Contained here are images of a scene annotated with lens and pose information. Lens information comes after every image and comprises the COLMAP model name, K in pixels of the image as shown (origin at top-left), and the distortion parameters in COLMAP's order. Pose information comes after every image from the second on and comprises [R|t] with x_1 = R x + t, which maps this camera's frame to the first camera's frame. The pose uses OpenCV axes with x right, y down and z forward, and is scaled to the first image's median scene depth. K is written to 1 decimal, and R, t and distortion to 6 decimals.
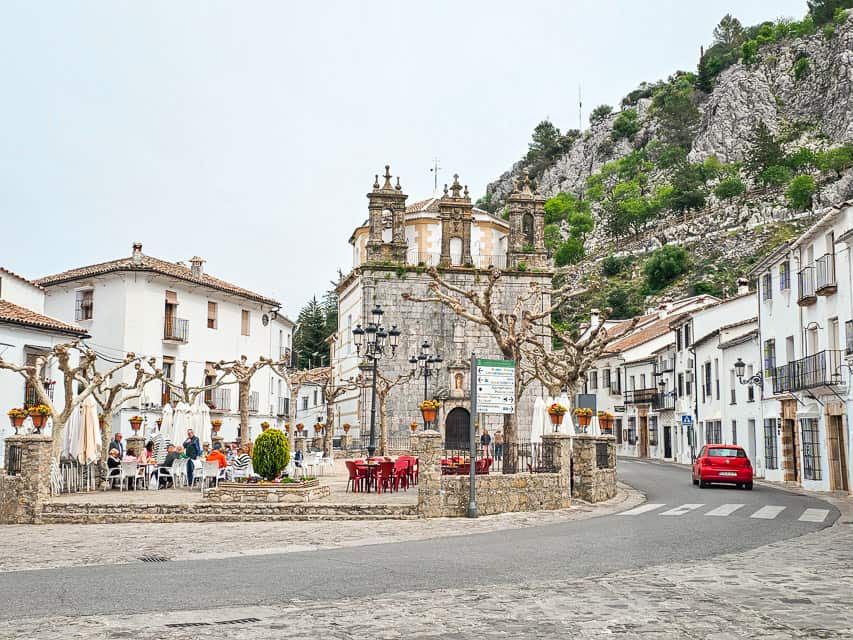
lens RADIAL K [[1042.6, 0, 427.2], [0, 1042.6, 321.1], [0, 0, 1]] dist [0.029645, 0.000000]
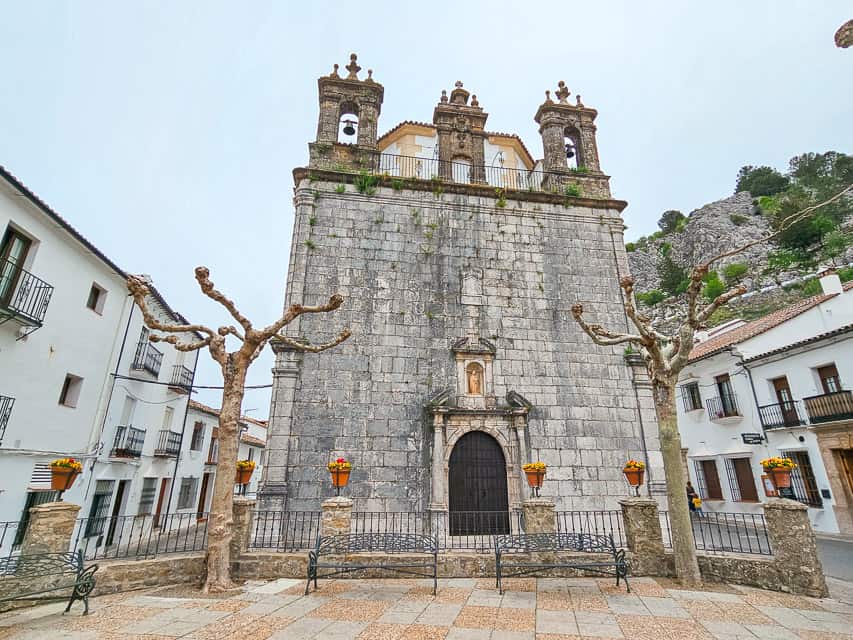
lens RADIAL K [[439.3, 0, 435.3], [0, 439.3, 317.4], [0, 0, 1]] dist [-0.004644, 0.000205]
pose [[0.999061, -0.021841, -0.037412, 0.019660], [0.012129, 0.970092, -0.242432, 0.078607], [0.041587, 0.241751, 0.969447, 0.769477]]
